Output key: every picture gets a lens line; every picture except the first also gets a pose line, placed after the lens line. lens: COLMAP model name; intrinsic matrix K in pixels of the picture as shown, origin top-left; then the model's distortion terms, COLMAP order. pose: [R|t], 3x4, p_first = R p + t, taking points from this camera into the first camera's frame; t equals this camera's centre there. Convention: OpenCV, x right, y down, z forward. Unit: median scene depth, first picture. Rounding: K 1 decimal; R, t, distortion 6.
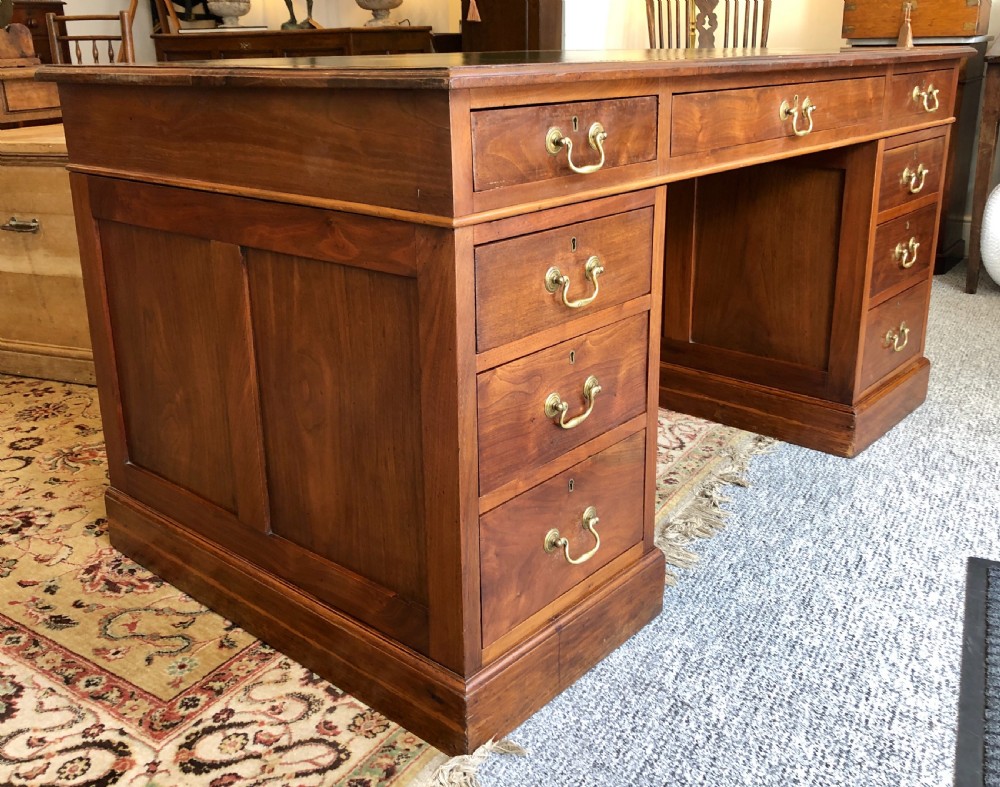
lens RADIAL K [[971.4, 0, 503.0], [0, 971.4, 332.8], [0, 0, 1]] dist [0.015463, 0.000000]
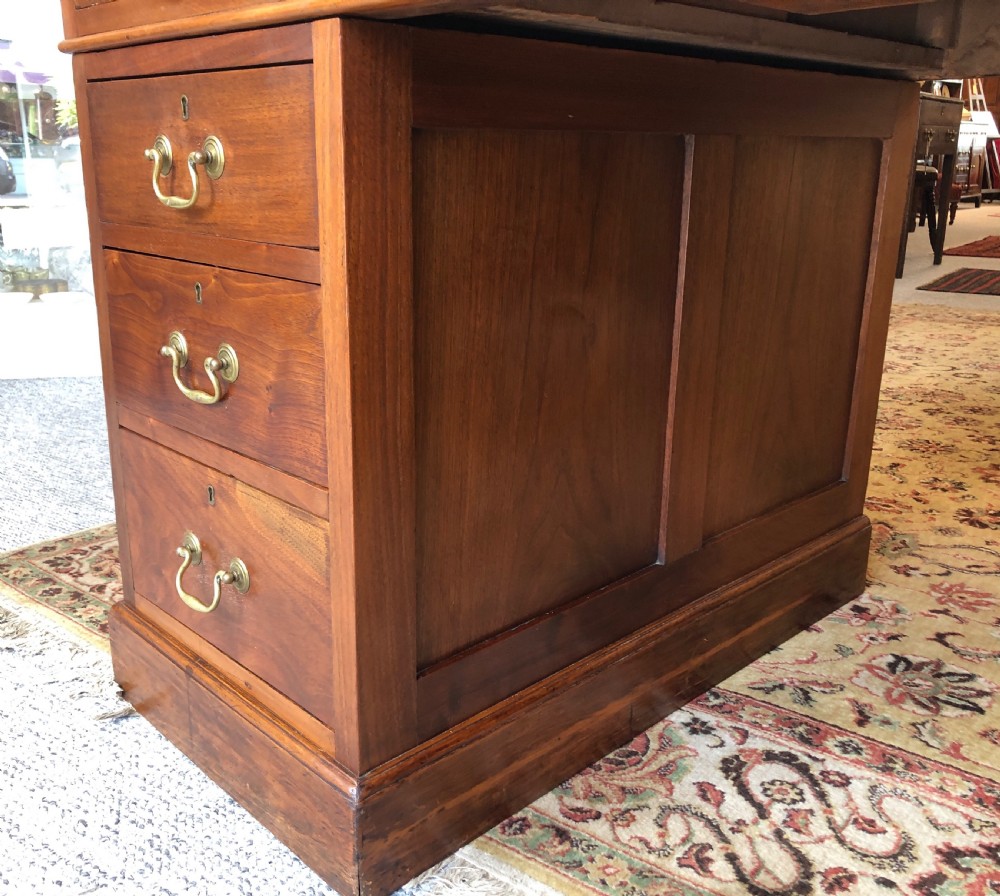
lens RADIAL K [[986.1, 0, 471.2], [0, 986.1, 438.8], [0, 0, 1]] dist [0.014187, 0.000000]
pose [[-0.096196, 0.296047, -0.950317, 0.613759], [-0.291985, 0.904349, 0.311283, -0.125812], [0.951573, 0.307422, -0.000553, 1.032897]]
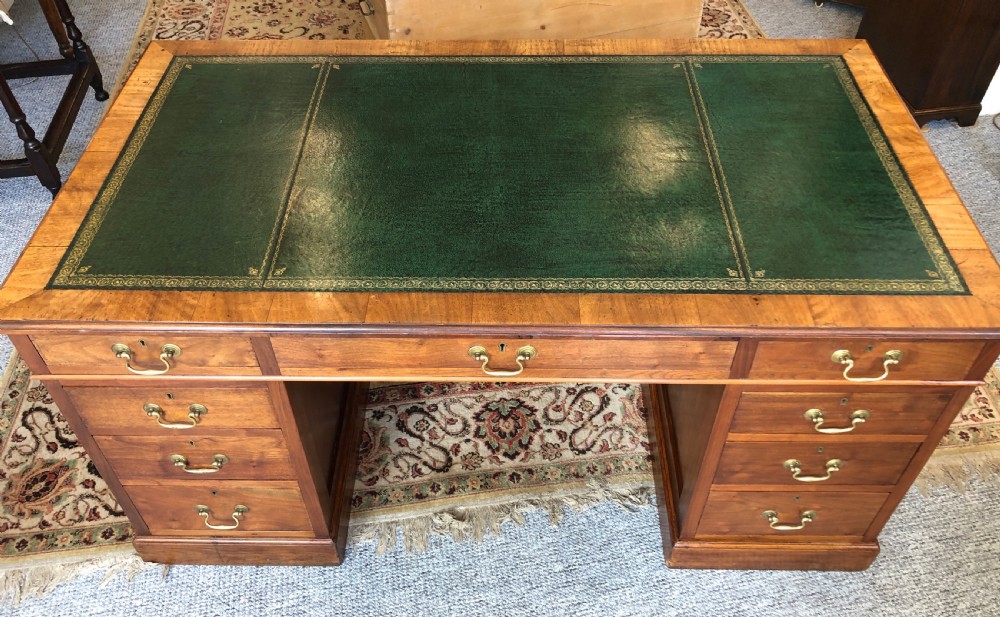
lens RADIAL K [[824.5, 0, 497.0], [0, 824.5, 297.3], [0, 0, 1]] dist [0.031574, -0.024301]
pose [[0.646876, 0.555160, -0.522827, 0.782685], [-0.220581, 0.792497, 0.568589, -0.836850], [0.729996, -0.252481, 0.635105, 0.507757]]
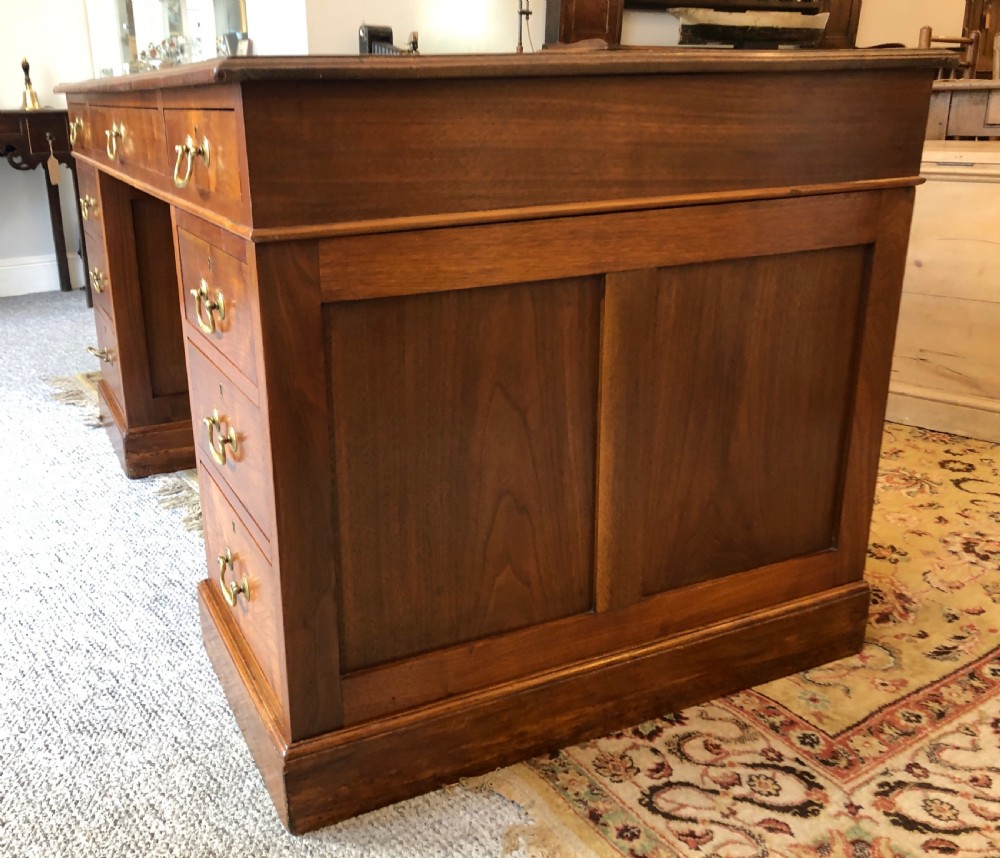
lens RADIAL K [[965.7, 0, 401.9], [0, 965.7, 404.9], [0, 0, 1]] dist [0.023826, 0.000000]
pose [[-0.426301, 0.301440, -0.852878, 1.223101], [-0.233146, 0.874374, 0.425573, -0.524667], [0.874020, 0.380267, -0.302468, 1.824394]]
